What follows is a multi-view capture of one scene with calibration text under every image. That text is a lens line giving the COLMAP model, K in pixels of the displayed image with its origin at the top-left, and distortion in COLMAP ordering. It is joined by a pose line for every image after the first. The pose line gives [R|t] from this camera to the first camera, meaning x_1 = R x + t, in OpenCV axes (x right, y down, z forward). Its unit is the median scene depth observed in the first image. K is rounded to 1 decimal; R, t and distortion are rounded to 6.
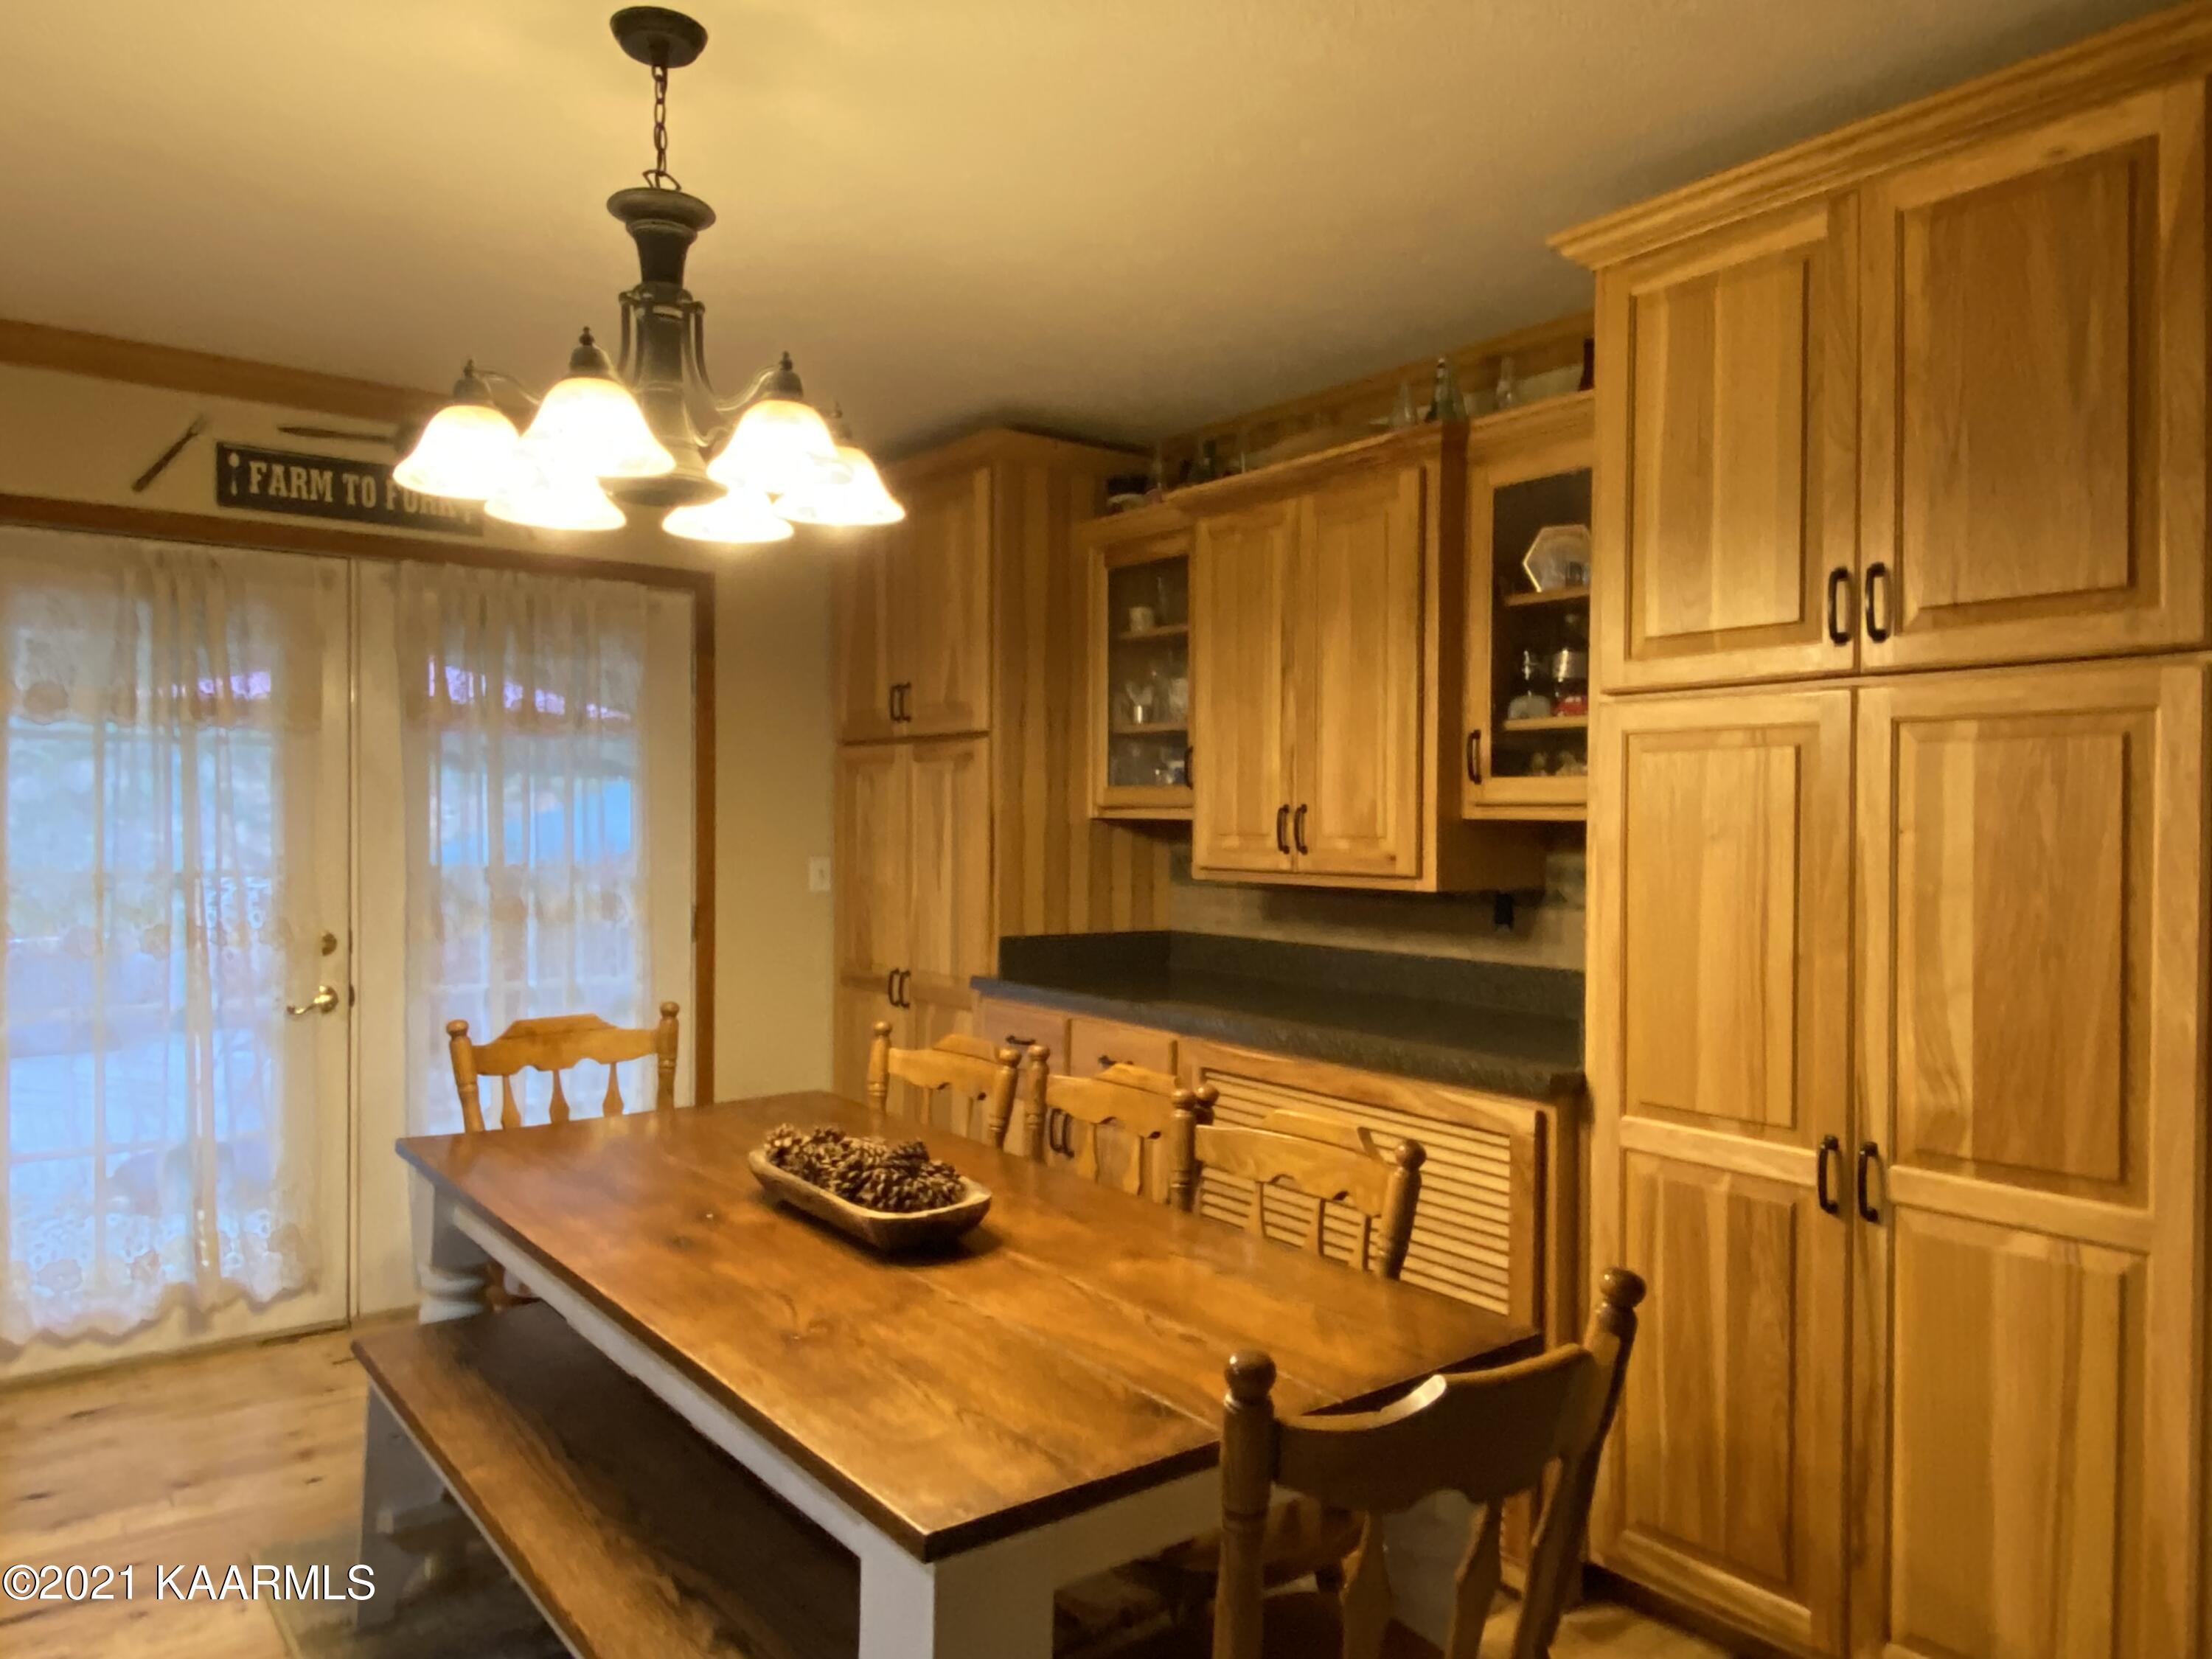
lens RADIAL K [[1484.2, 0, 1108.6], [0, 1484.2, 833.4], [0, 0, 1]] dist [0.059076, -0.001375]
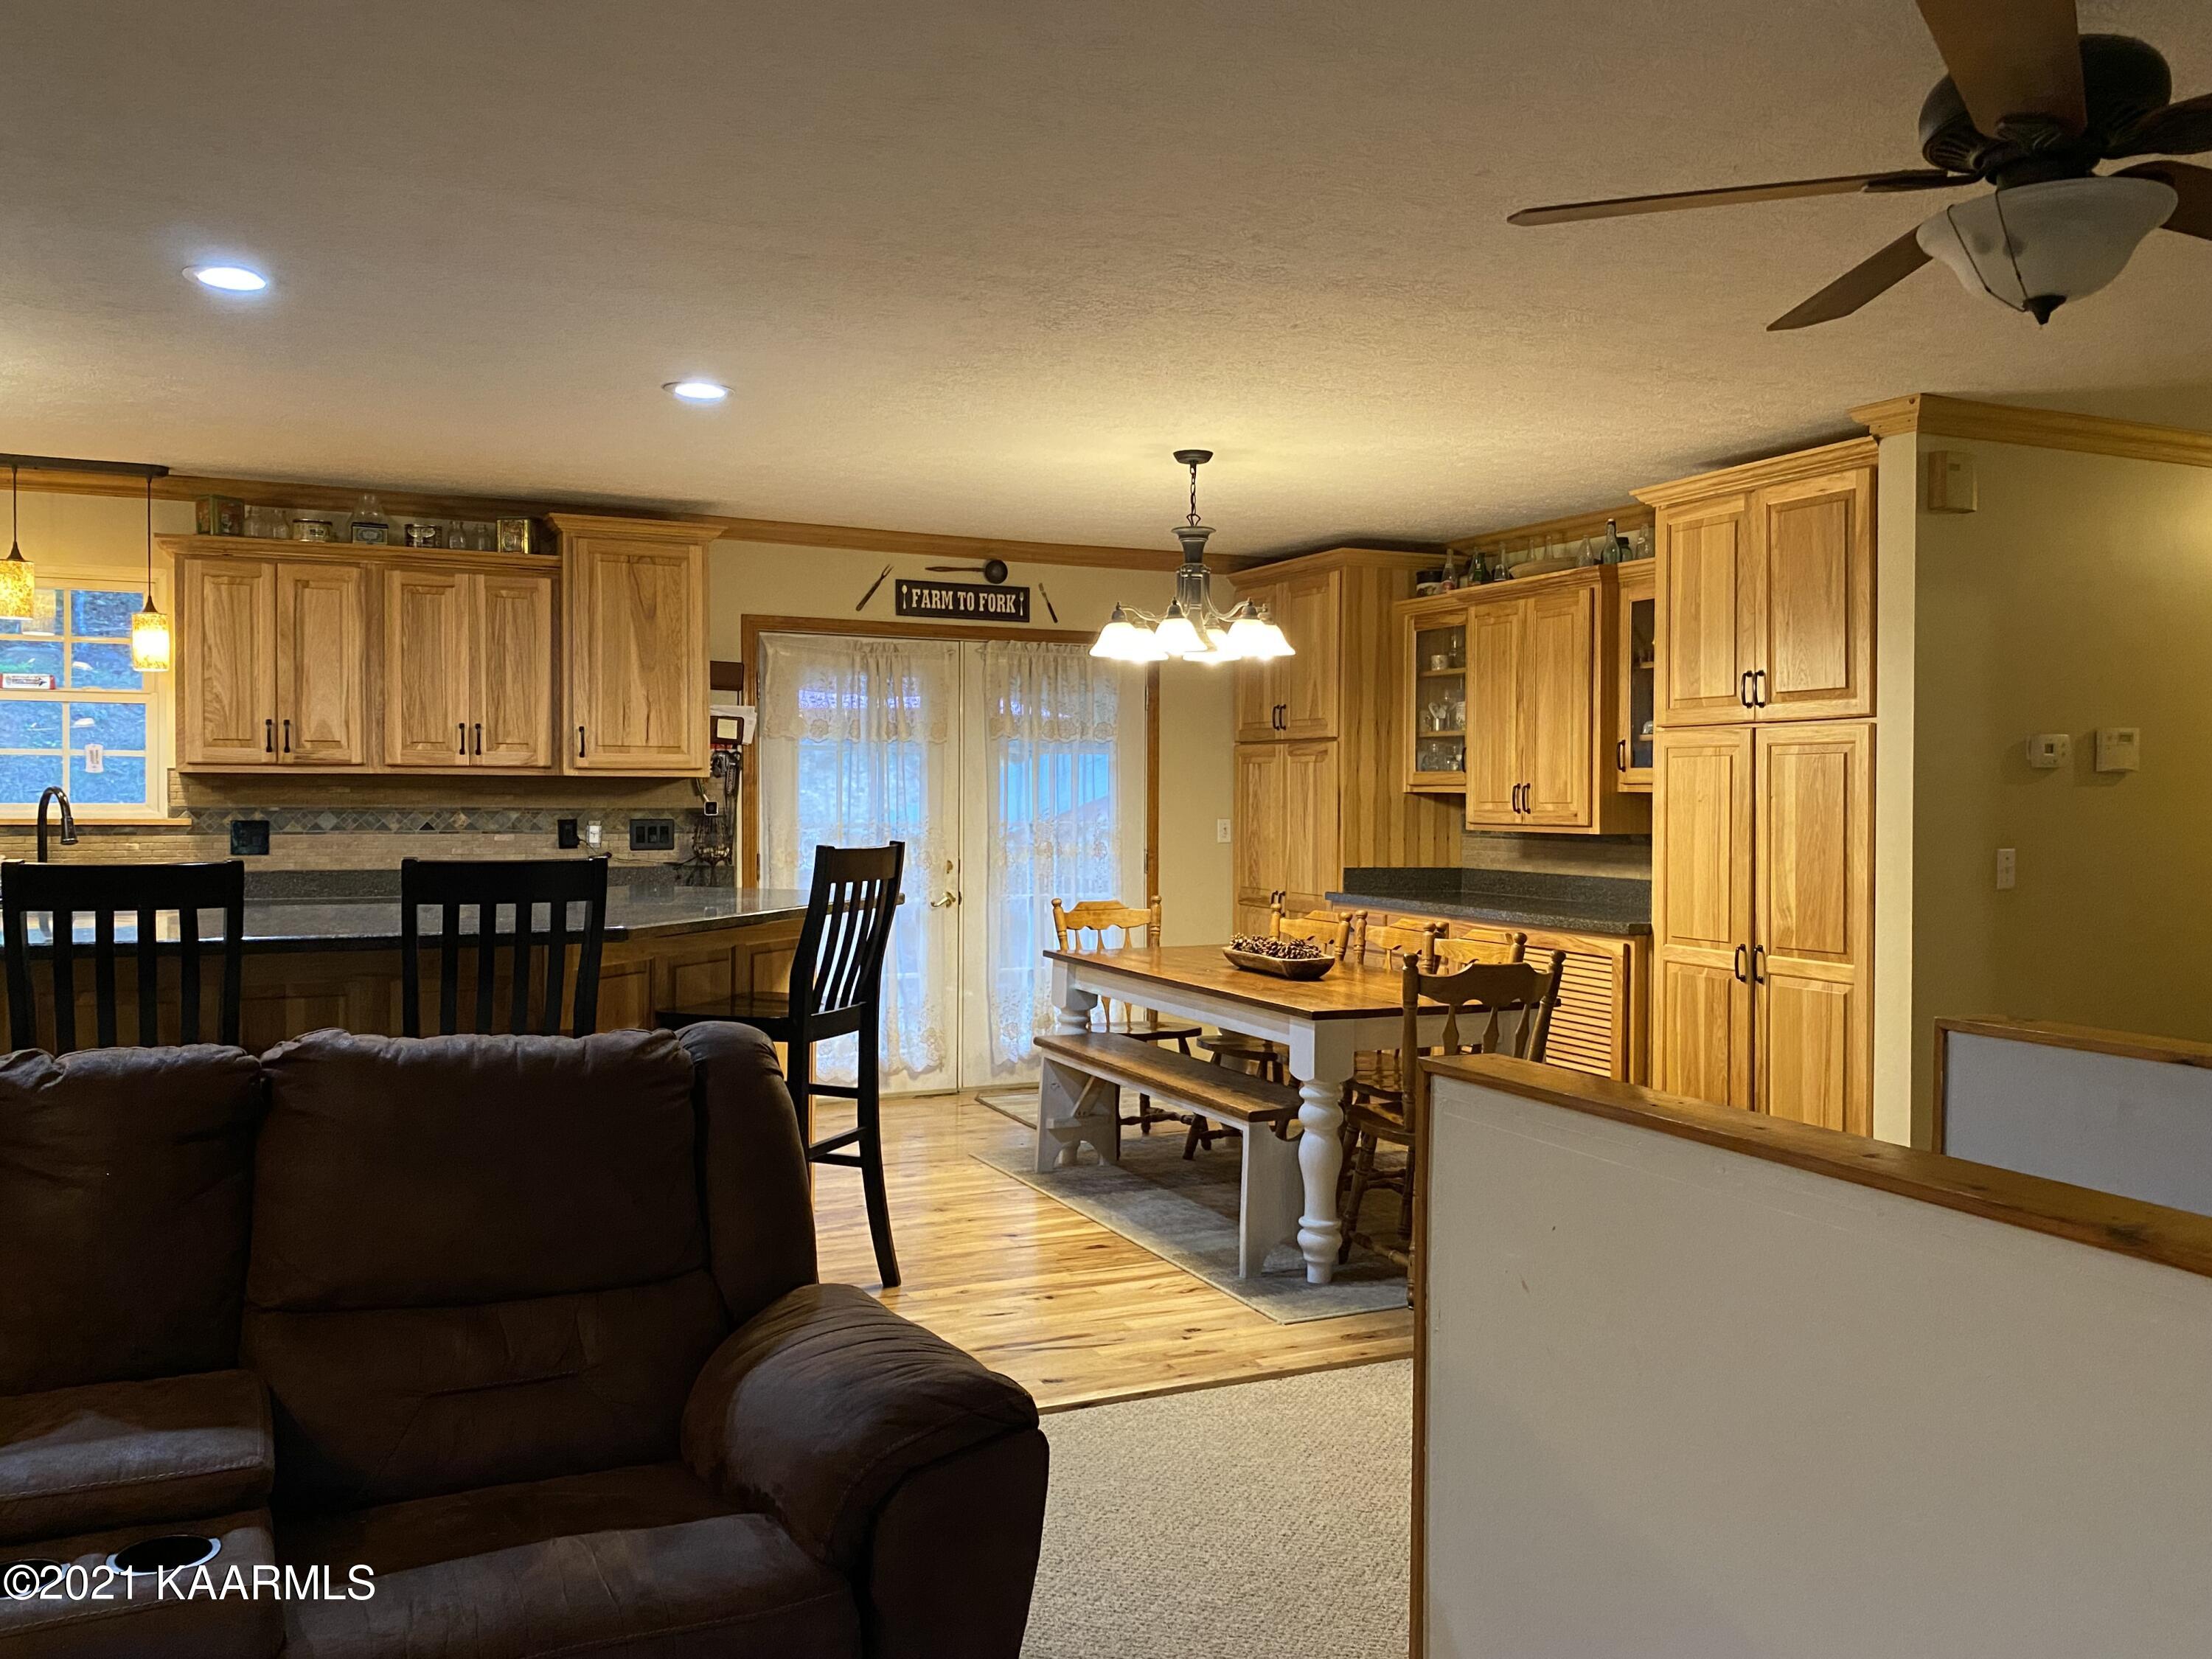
lens RADIAL K [[1734.6, 0, 1053.3], [0, 1734.6, 841.3], [0, 0, 1]] dist [0.017541, -0.030045]
pose [[0.969356, 0.004688, -0.245615, 0.093347], [-0.000488, 0.999853, 0.017159, 0.012107], [0.245660, -0.016513, 0.969216, -1.007859]]
